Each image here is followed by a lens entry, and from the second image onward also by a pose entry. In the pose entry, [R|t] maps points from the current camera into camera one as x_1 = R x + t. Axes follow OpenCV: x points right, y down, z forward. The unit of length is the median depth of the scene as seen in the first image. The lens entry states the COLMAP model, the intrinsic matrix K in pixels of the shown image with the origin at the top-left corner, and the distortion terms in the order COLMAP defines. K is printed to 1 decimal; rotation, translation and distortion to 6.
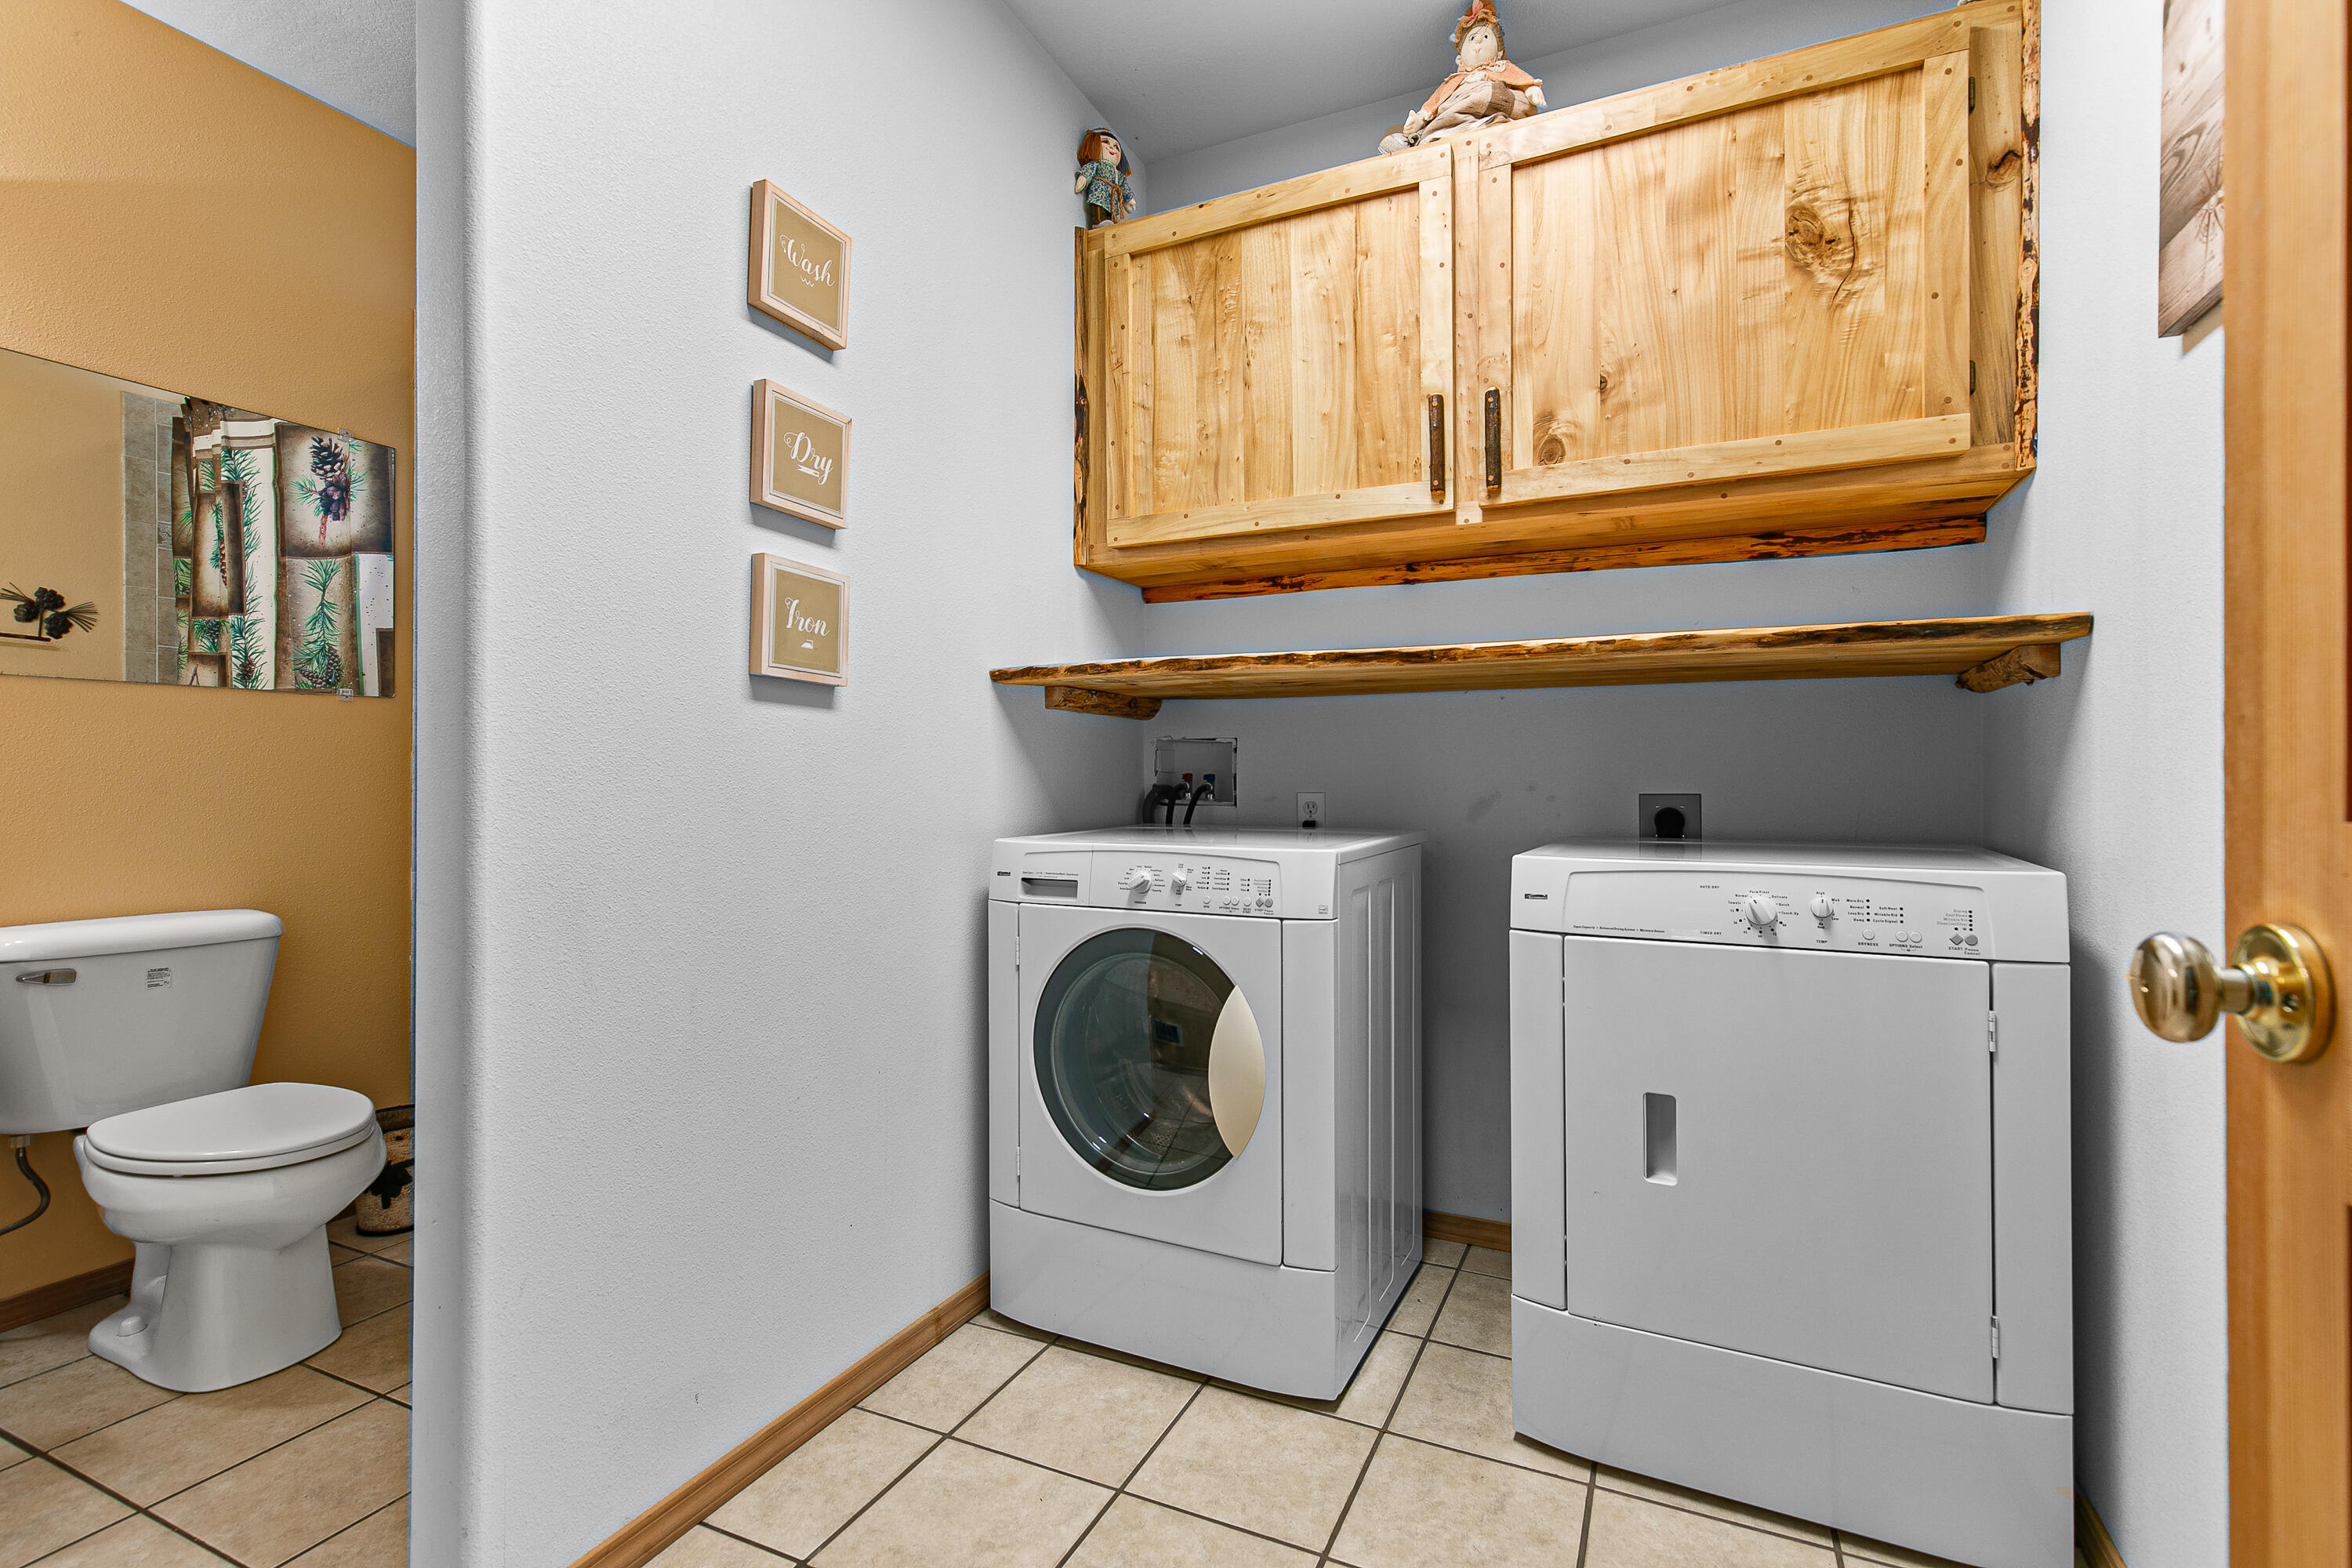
lens RADIAL K [[1058.5, 0, 1167.7], [0, 1058.5, 780.8], [0, 0, 1]] dist [0.007419, -0.002221]
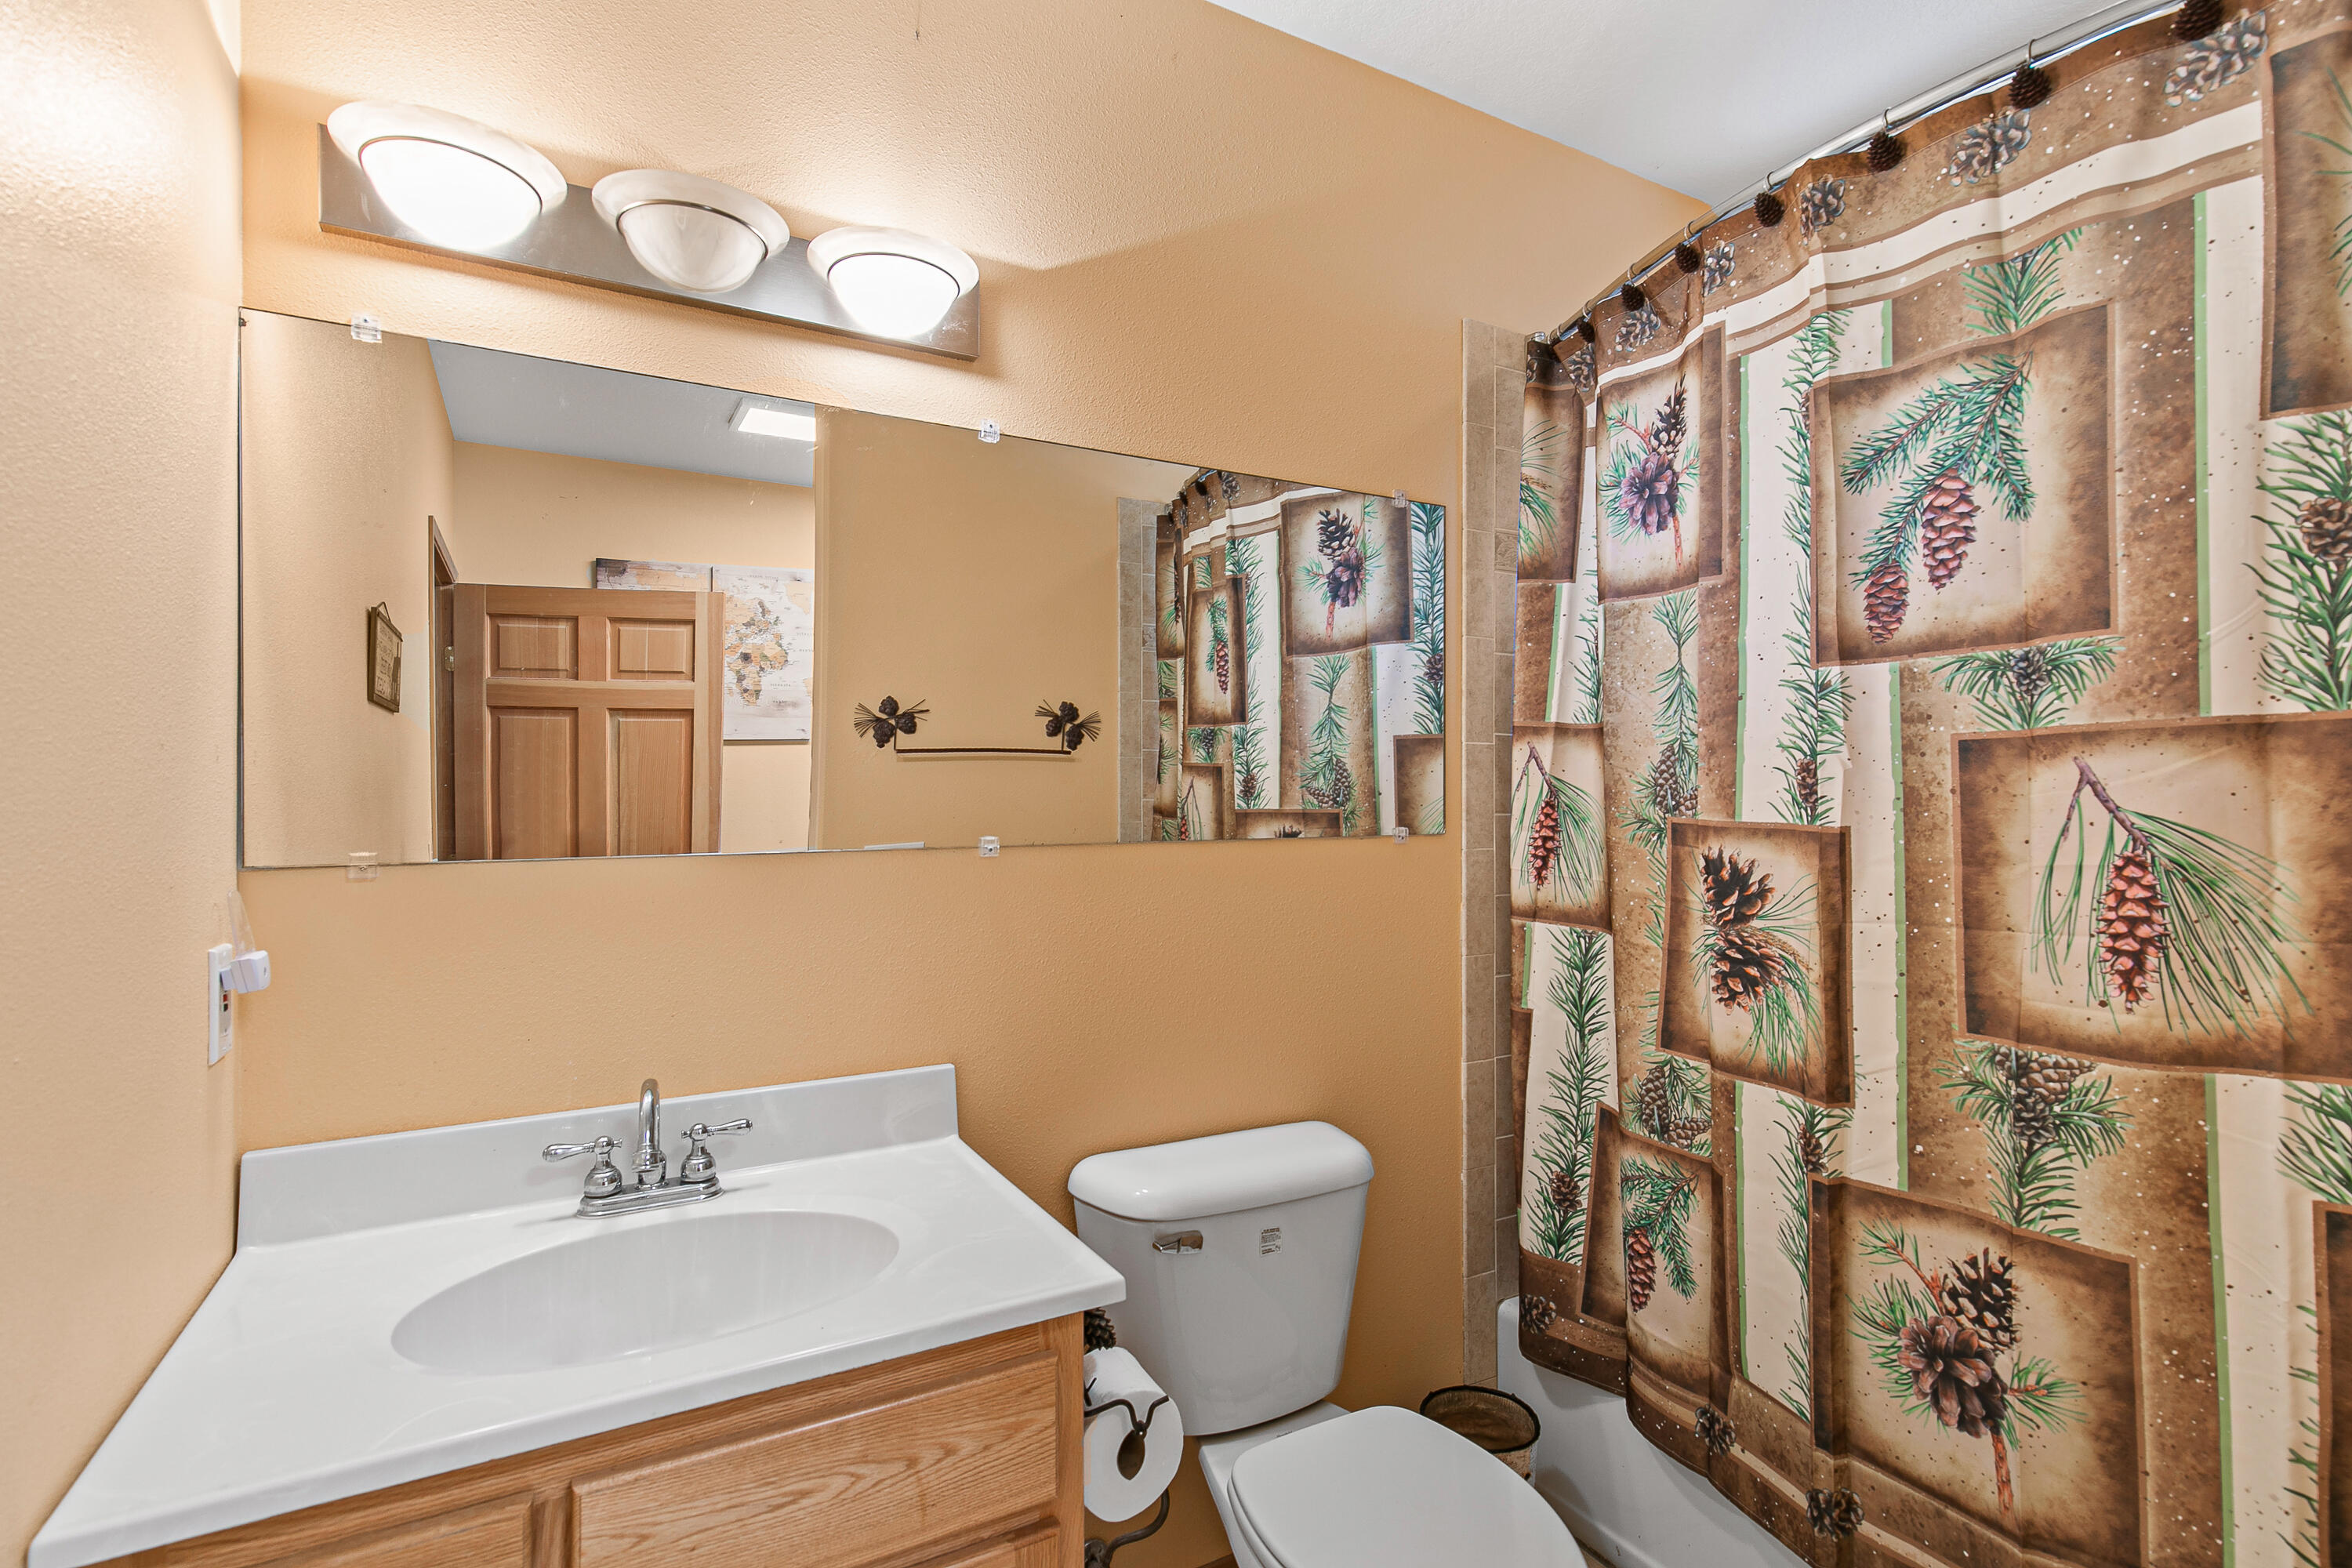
lens RADIAL K [[1058.5, 0, 1167.7], [0, 1058.5, 780.8], [0, 0, 1]] dist [0.007419, -0.002221]
pose [[0.813703, -0.011119, -0.581175, -0.415299], [0.006055, 0.999925, -0.010653, -0.100983], [0.581250, 0.005150, 0.813709, 0.248422]]
